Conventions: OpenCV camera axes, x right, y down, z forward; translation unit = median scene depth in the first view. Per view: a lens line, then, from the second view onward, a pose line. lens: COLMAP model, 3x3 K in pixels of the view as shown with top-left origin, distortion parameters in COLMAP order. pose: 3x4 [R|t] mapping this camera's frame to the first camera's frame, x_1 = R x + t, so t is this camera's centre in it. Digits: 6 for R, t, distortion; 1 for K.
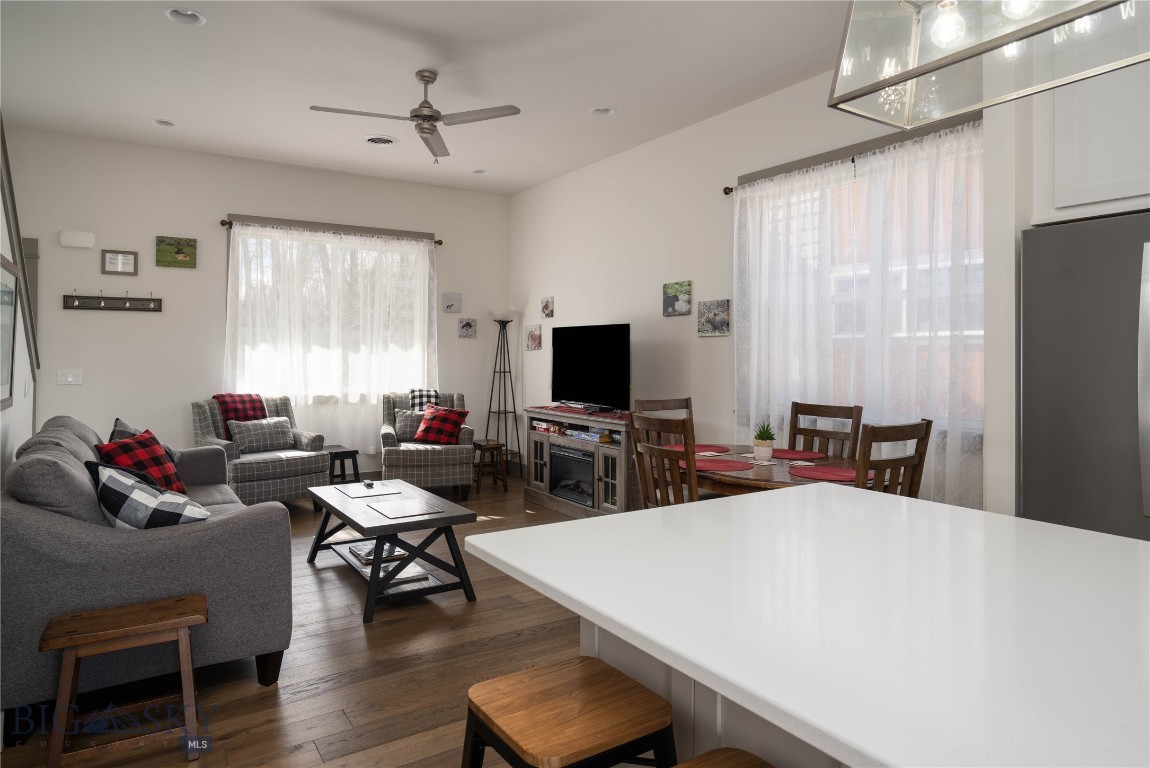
lens RADIAL K [[709.2, 0, 559.6], [0, 709.2, 338.1], [0, 0, 1]] dist [0.006093, 0.001657]
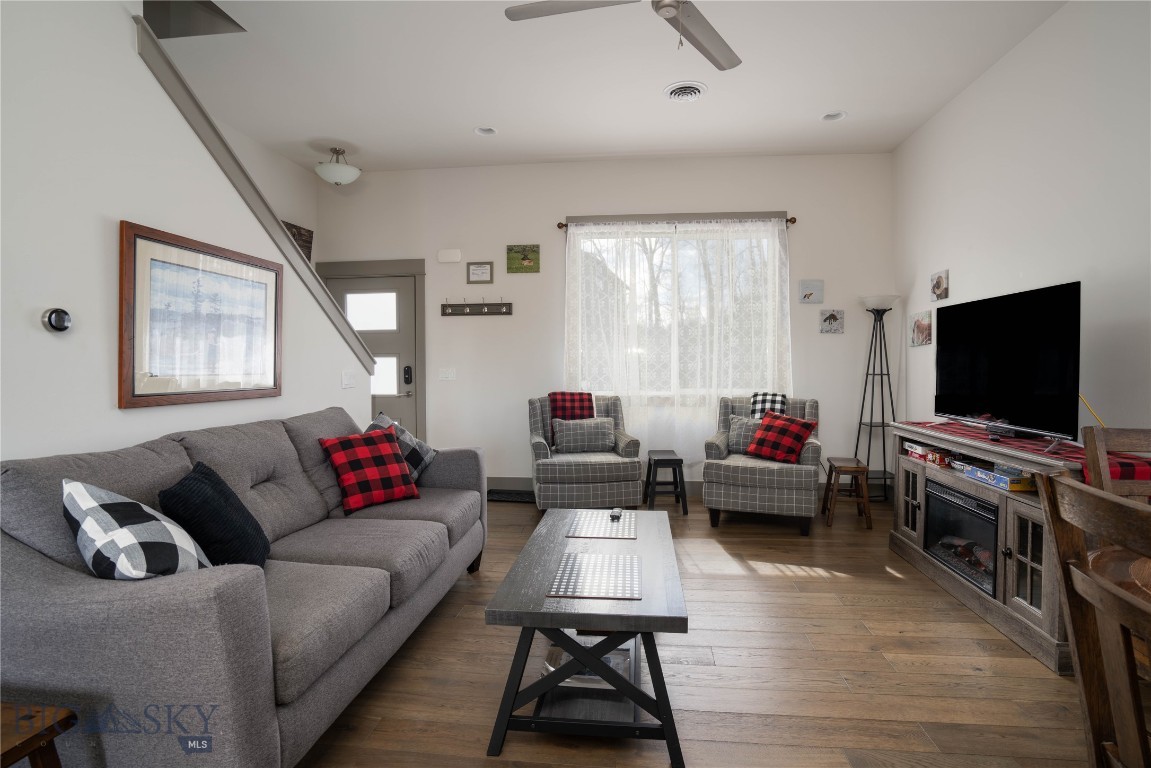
lens RADIAL K [[558.7, 0, 580.7], [0, 558.7, 377.0], [0, 0, 1]] dist [-0.040701, 0.011324]
pose [[0.786929, 0.009915, -0.616964, 0.050170], [0.017053, 0.999140, 0.037807, 0.027562], [0.616808, -0.040272, 0.786083, 0.393803]]
